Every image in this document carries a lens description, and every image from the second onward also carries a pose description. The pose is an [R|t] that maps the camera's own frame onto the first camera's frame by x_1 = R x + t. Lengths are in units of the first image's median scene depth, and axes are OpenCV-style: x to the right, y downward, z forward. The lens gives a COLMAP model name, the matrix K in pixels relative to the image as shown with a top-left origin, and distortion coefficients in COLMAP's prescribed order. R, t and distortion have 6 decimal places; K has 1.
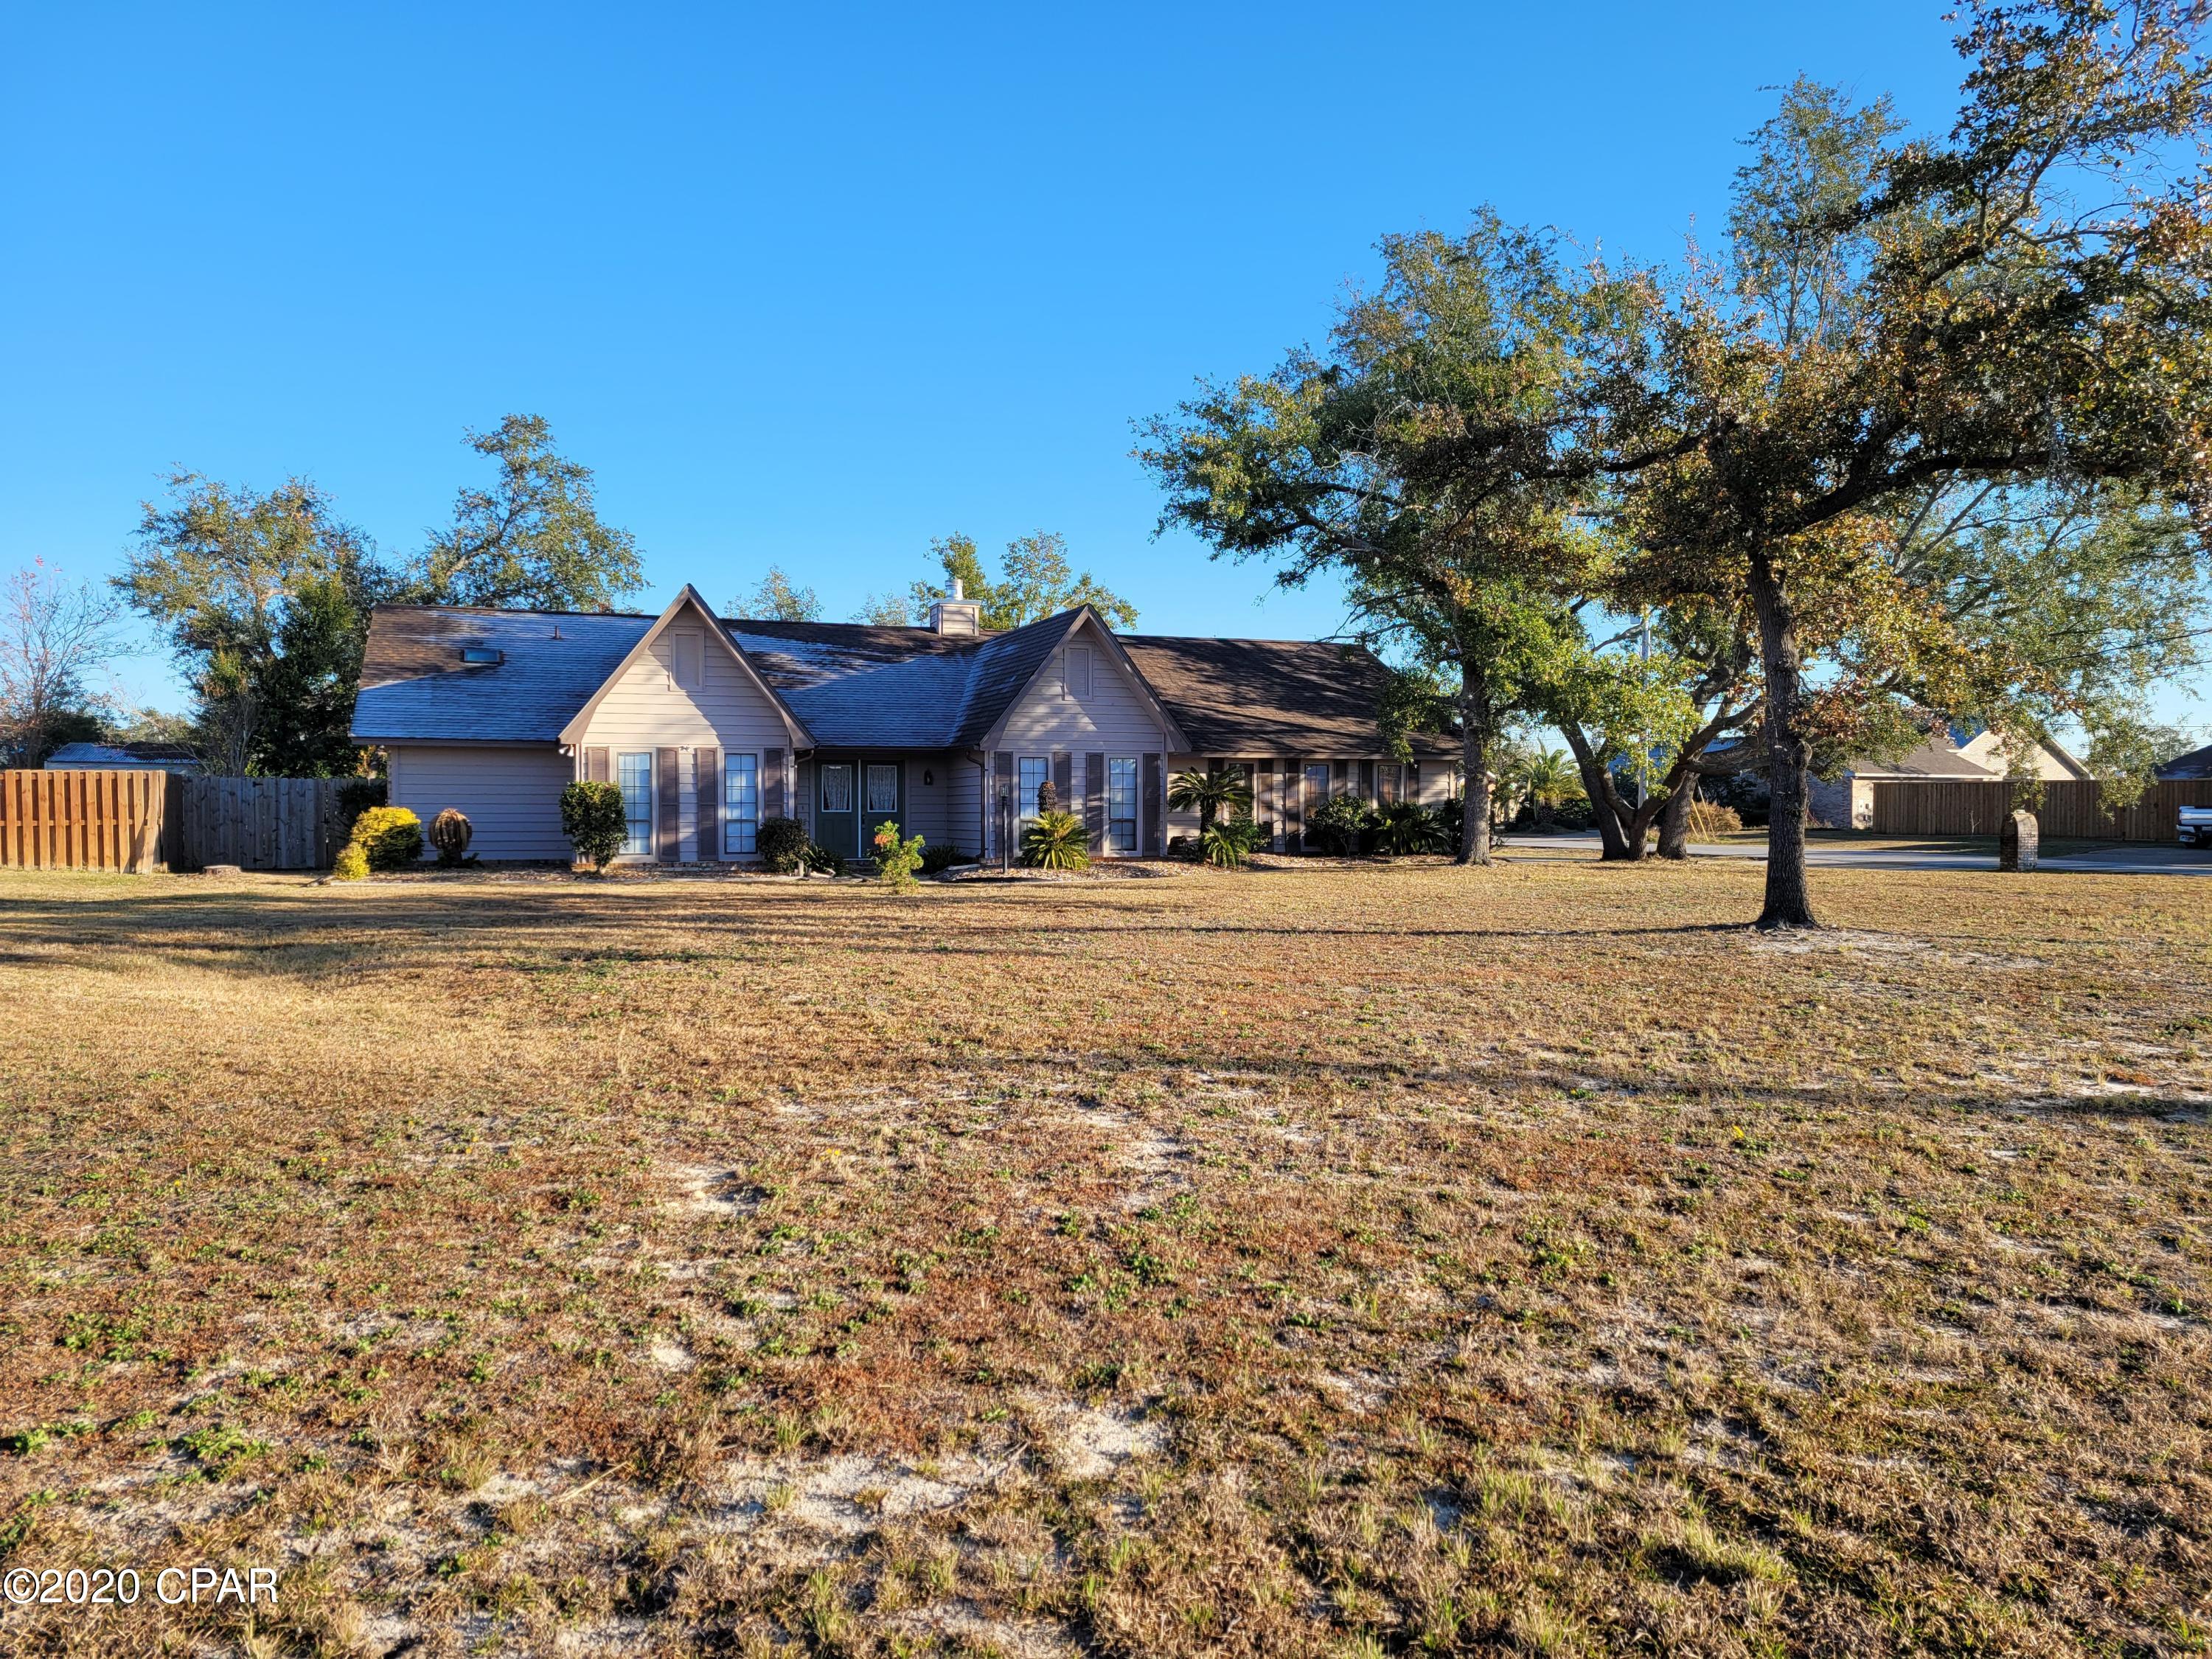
lens RADIAL K [[1674.5, 0, 1110.5], [0, 1674.5, 823.6], [0, 0, 1]] dist [0.058869, -0.028555]
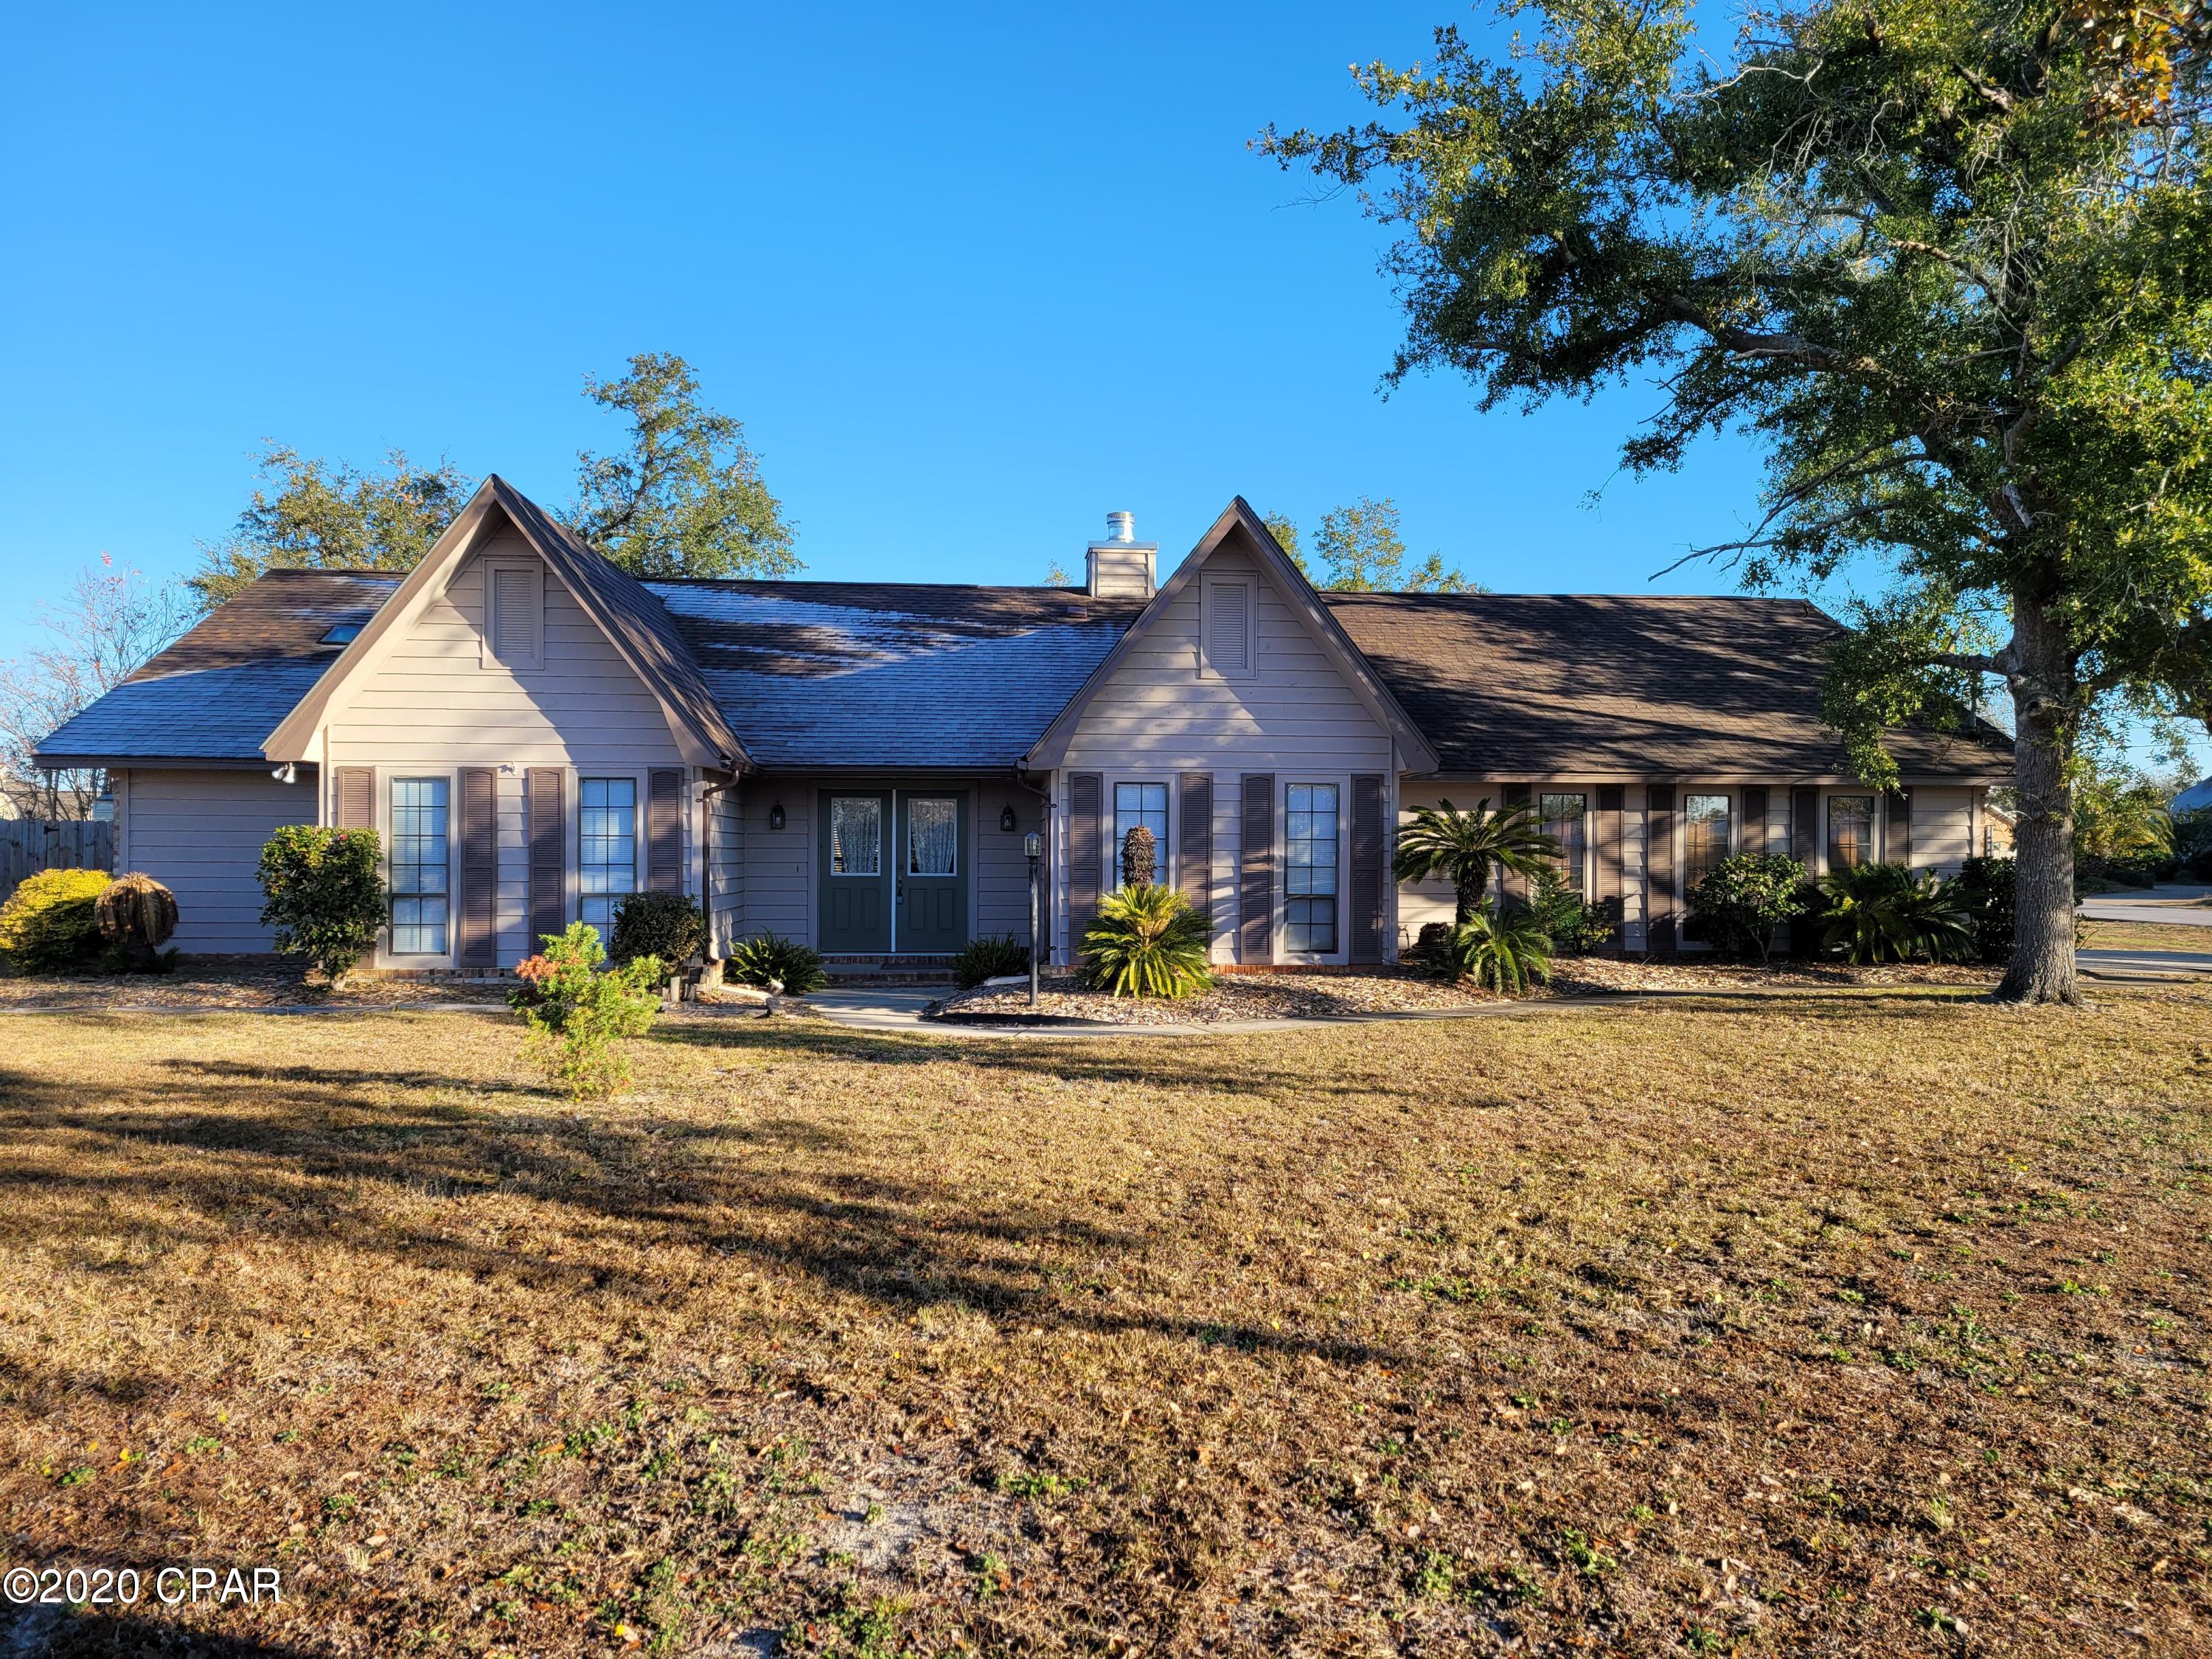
lens RADIAL K [[1674.5, 0, 1100.3], [0, 1674.5, 835.0], [0, 0, 1]] dist [0.058869, -0.028555]
pose [[0.966378, 0.001877, -0.257120, 0.077499], [-0.005943, 0.999869, -0.015040, -0.013155], [0.257059, 0.016062, 0.966262, 0.437746]]
